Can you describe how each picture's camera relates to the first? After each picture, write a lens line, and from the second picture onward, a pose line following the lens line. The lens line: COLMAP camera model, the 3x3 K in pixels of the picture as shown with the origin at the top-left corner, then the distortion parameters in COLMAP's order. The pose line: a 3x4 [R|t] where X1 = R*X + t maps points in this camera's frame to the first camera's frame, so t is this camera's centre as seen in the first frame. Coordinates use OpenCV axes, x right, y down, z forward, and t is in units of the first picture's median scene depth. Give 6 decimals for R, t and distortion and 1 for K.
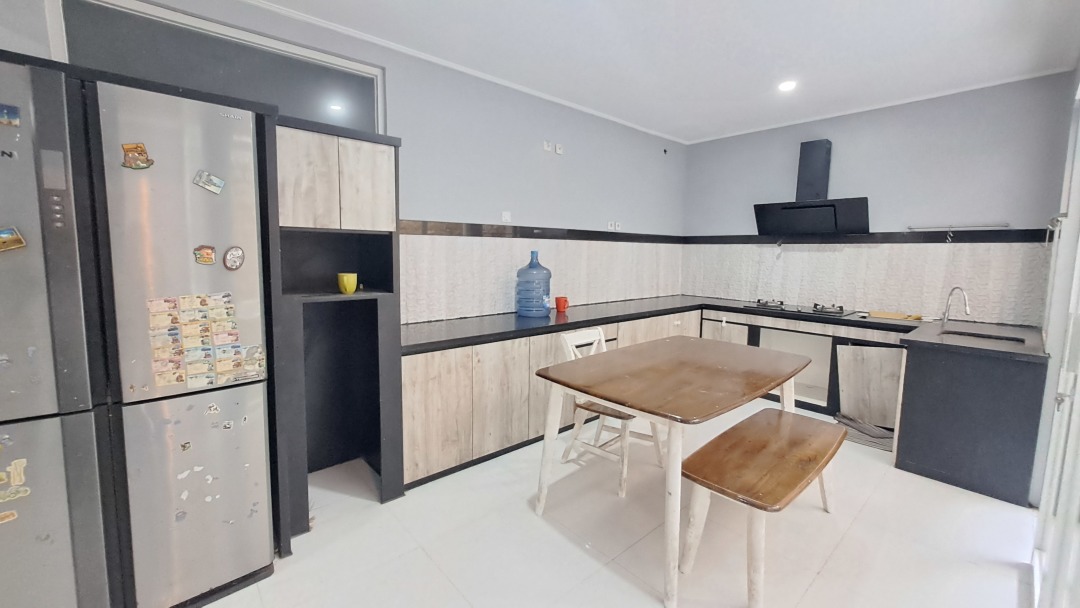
lens RADIAL K [[422.9, 0, 528.6], [0, 422.9, 288.9], [0, 0, 1]] dist [-0.003610, -0.000254]
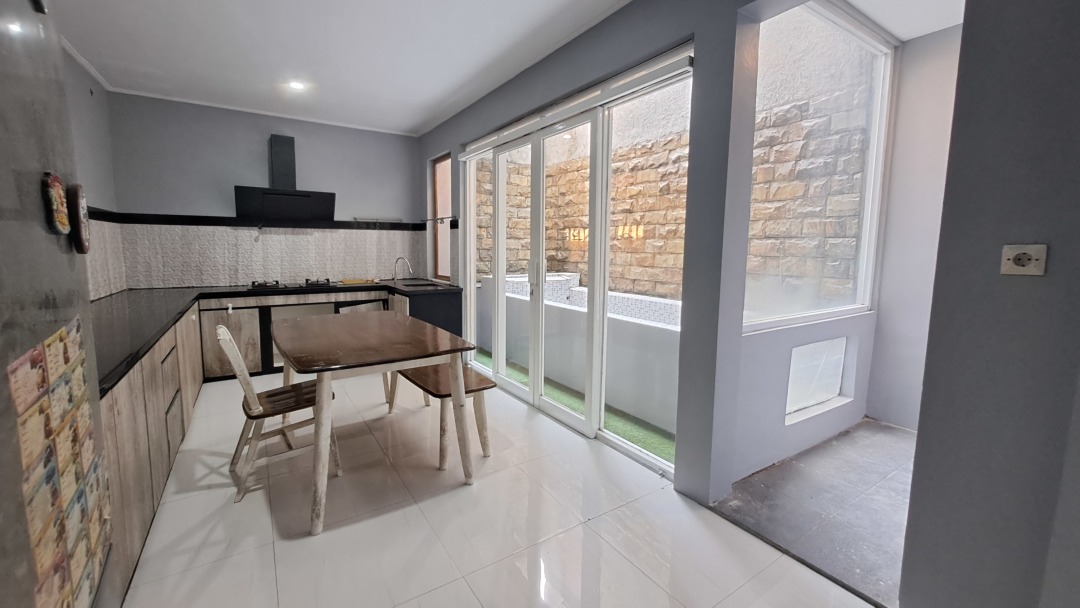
lens RADIAL K [[422.9, 0, 524.4], [0, 422.9, 289.1], [0, 0, 1]] dist [-0.003610, -0.000254]
pose [[0.121690, -0.109259, 0.986536, -0.398031], [0.084548, 0.991452, 0.099374, -0.003092], [-0.988961, 0.071317, 0.129887, 0.246296]]
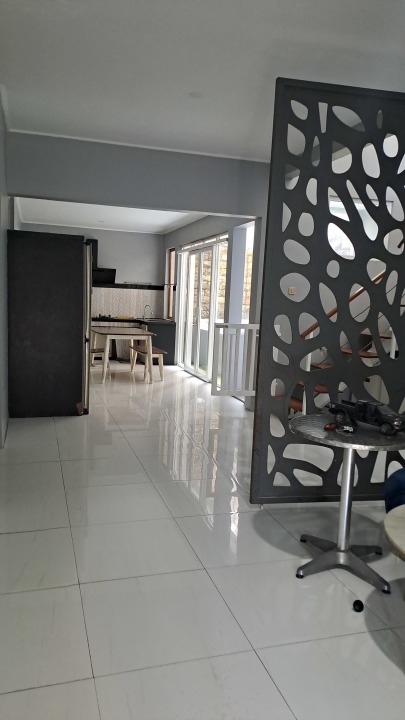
lens RADIAL K [[537.1, 0, 204.7], [0, 537.1, 359.9], [0, 0, 1]] dist [0.004487, -0.000919]
pose [[0.380225, -0.098497, 0.919634, -1.712825], [0.042073, 0.995126, 0.089188, 0.044514], [-0.923937, 0.004780, 0.382516, -0.590610]]
